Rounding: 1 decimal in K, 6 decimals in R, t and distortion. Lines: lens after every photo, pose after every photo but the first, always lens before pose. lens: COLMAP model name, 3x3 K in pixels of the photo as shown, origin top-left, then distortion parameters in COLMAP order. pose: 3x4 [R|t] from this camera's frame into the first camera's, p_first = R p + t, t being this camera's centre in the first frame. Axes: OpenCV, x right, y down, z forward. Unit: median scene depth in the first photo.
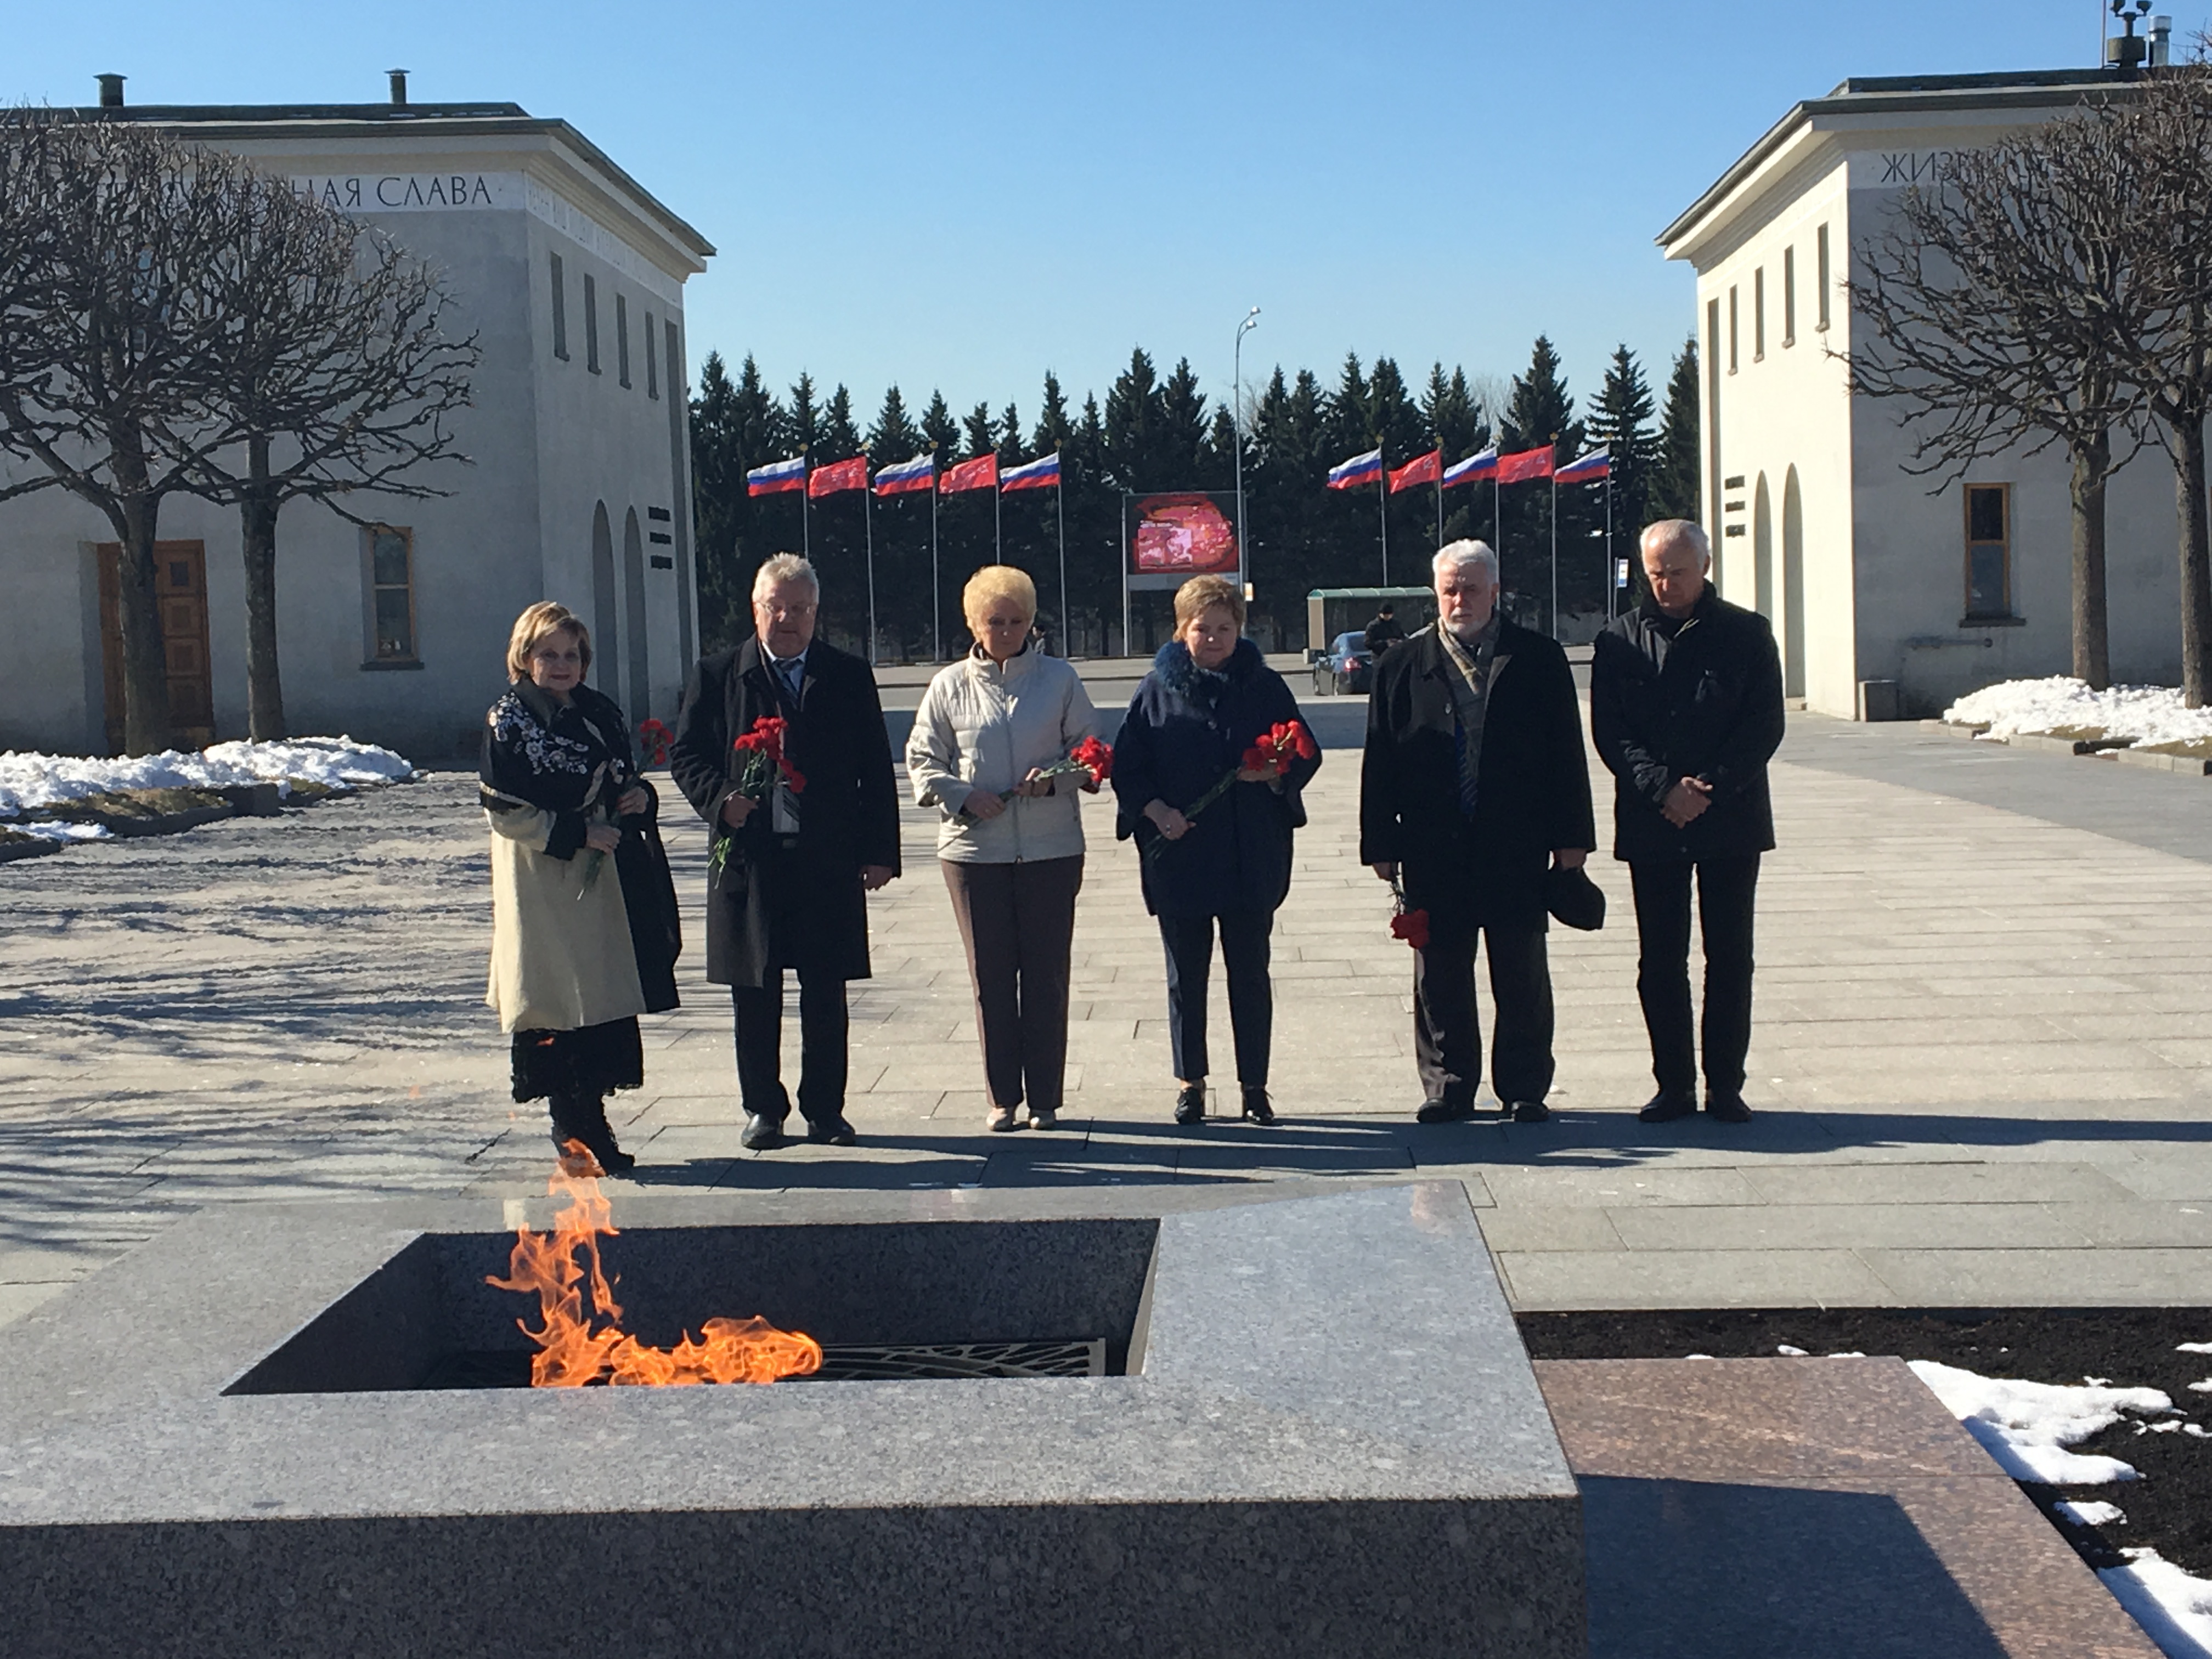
lens RADIAL K [[3727.3, 0, 1105.6], [0, 3727.3, 830.5], [0, 0, 1]] dist [-0.018368, 0.000000]
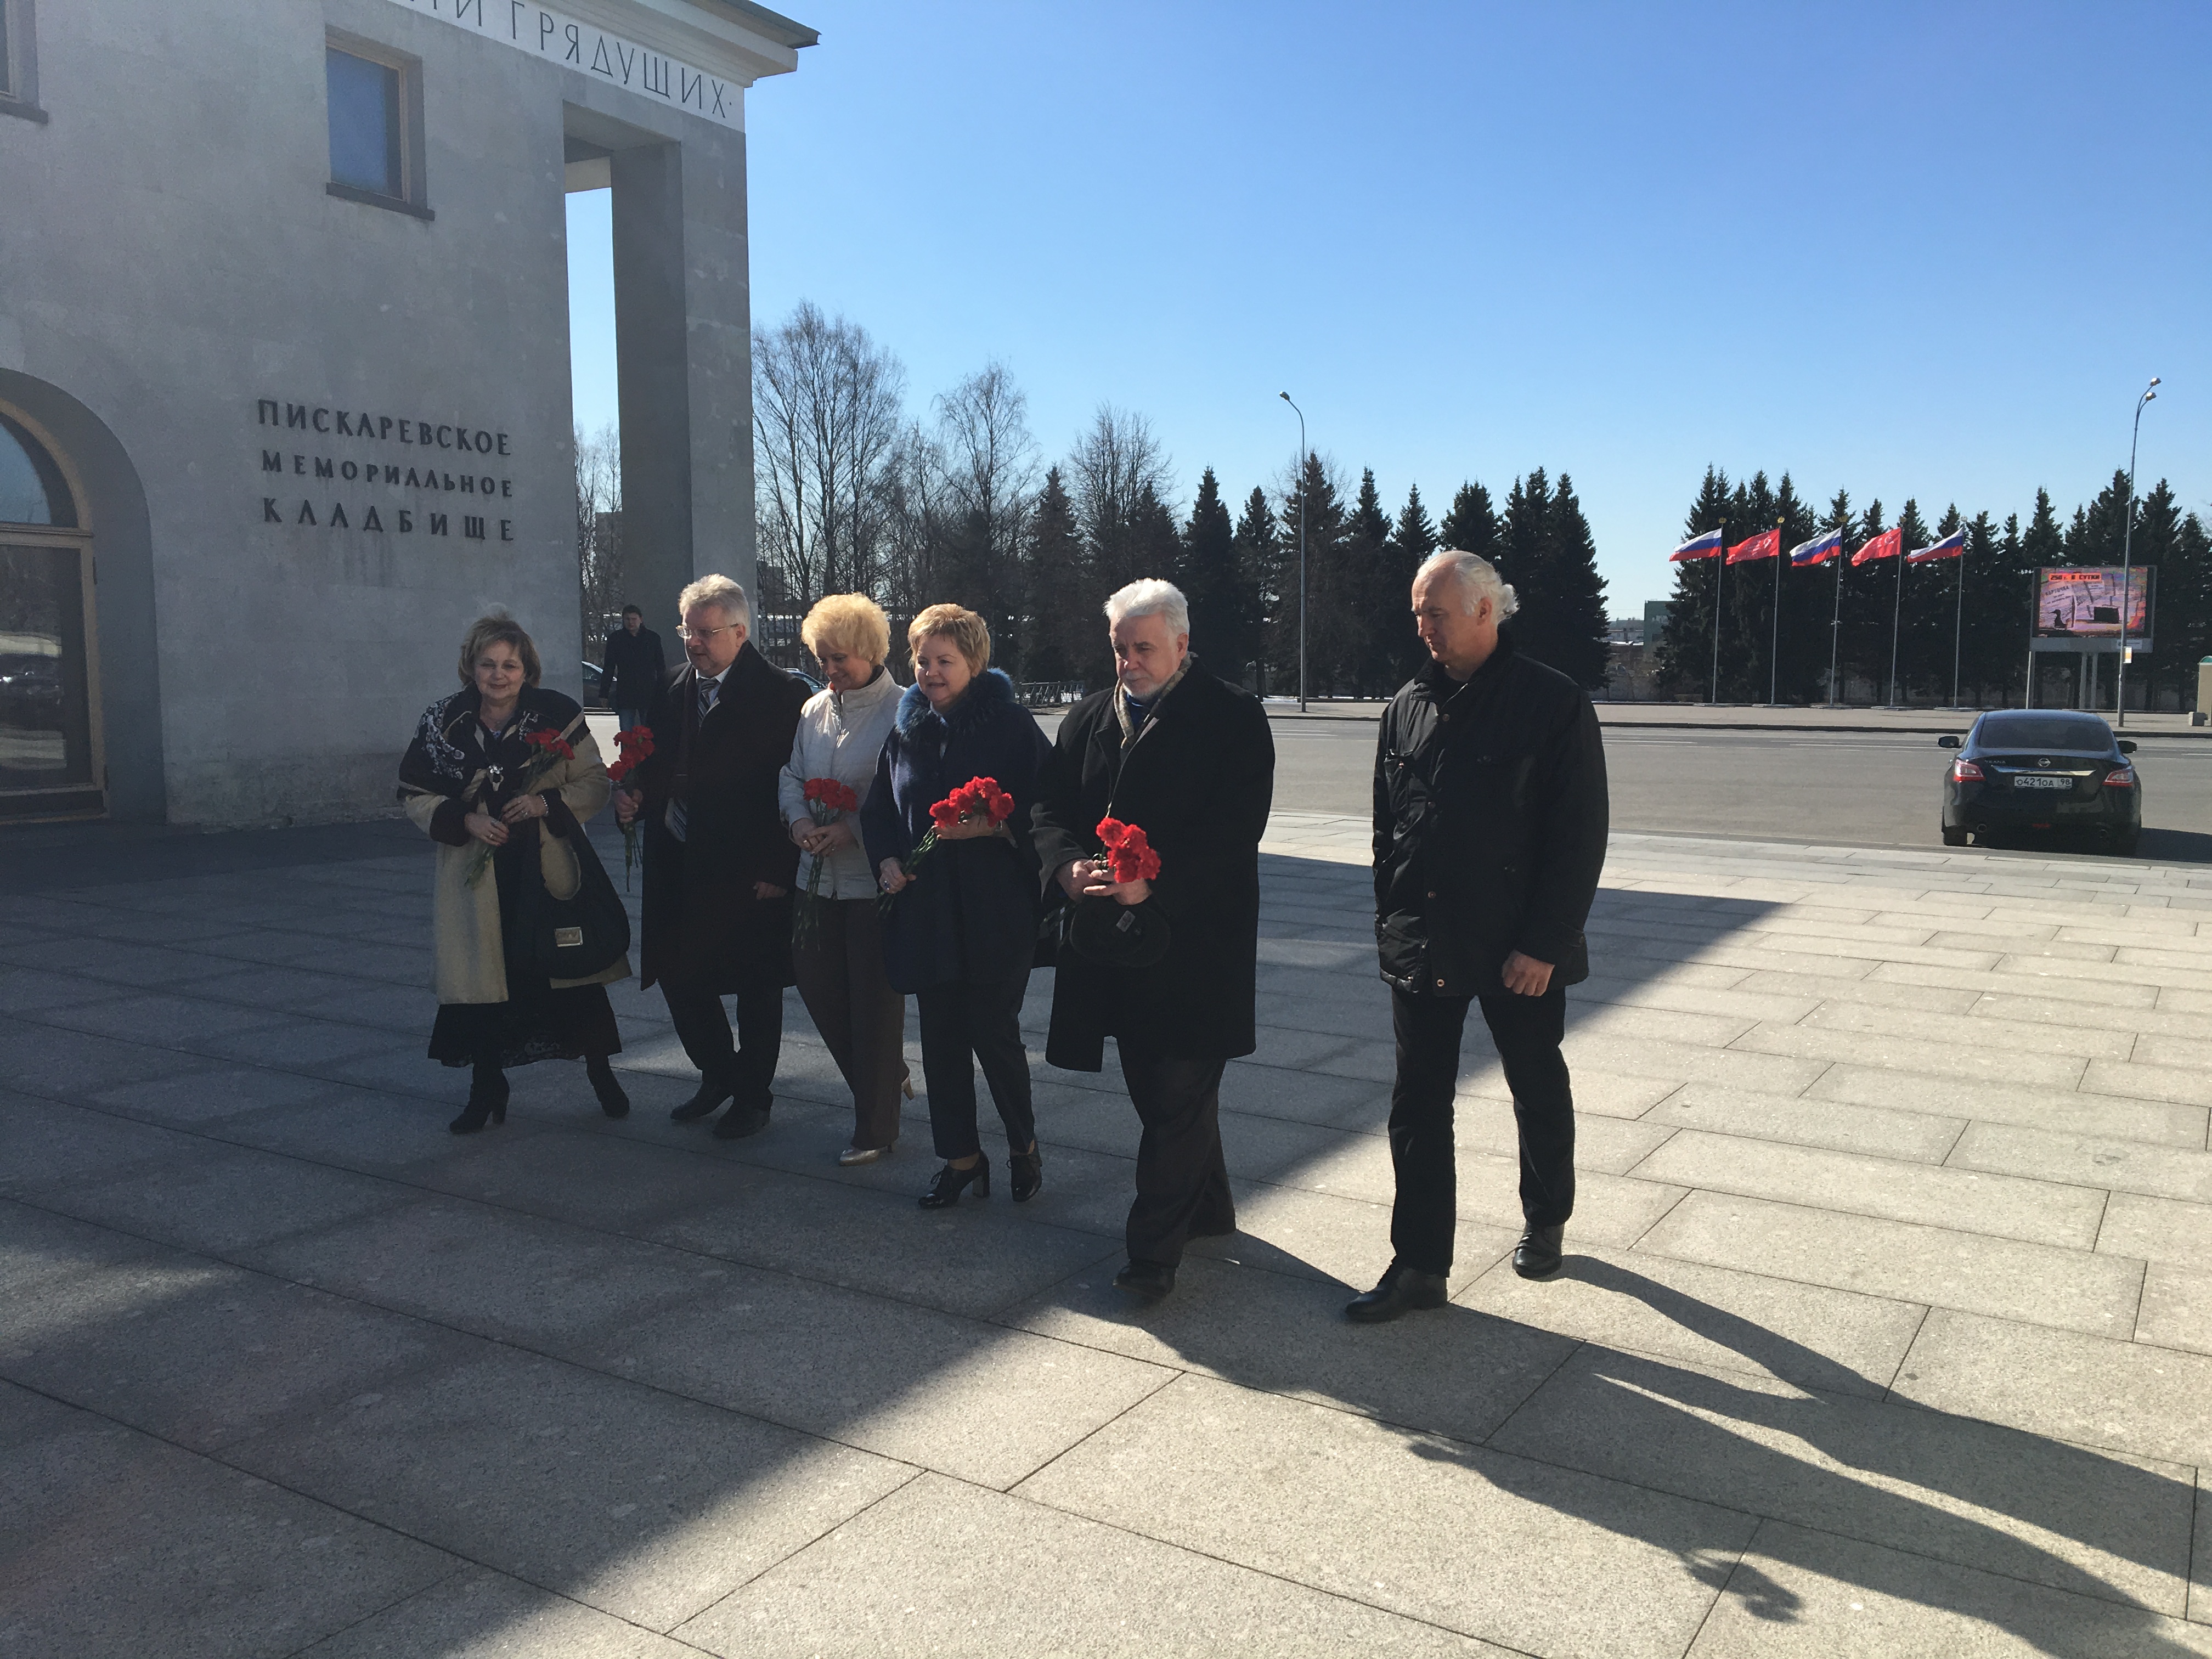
lens RADIAL K [[1892.1, 0, 1104.7], [0, 1892.1, 838.5], [0, 0, 1]] dist [0.082518, -0.097906]
pose [[0.872890, 0.084278, -0.480583, 0.033262], [-0.066227, 0.996319, 0.054431, -0.012934], [0.483401, -0.015684, 0.875258, 0.232056]]
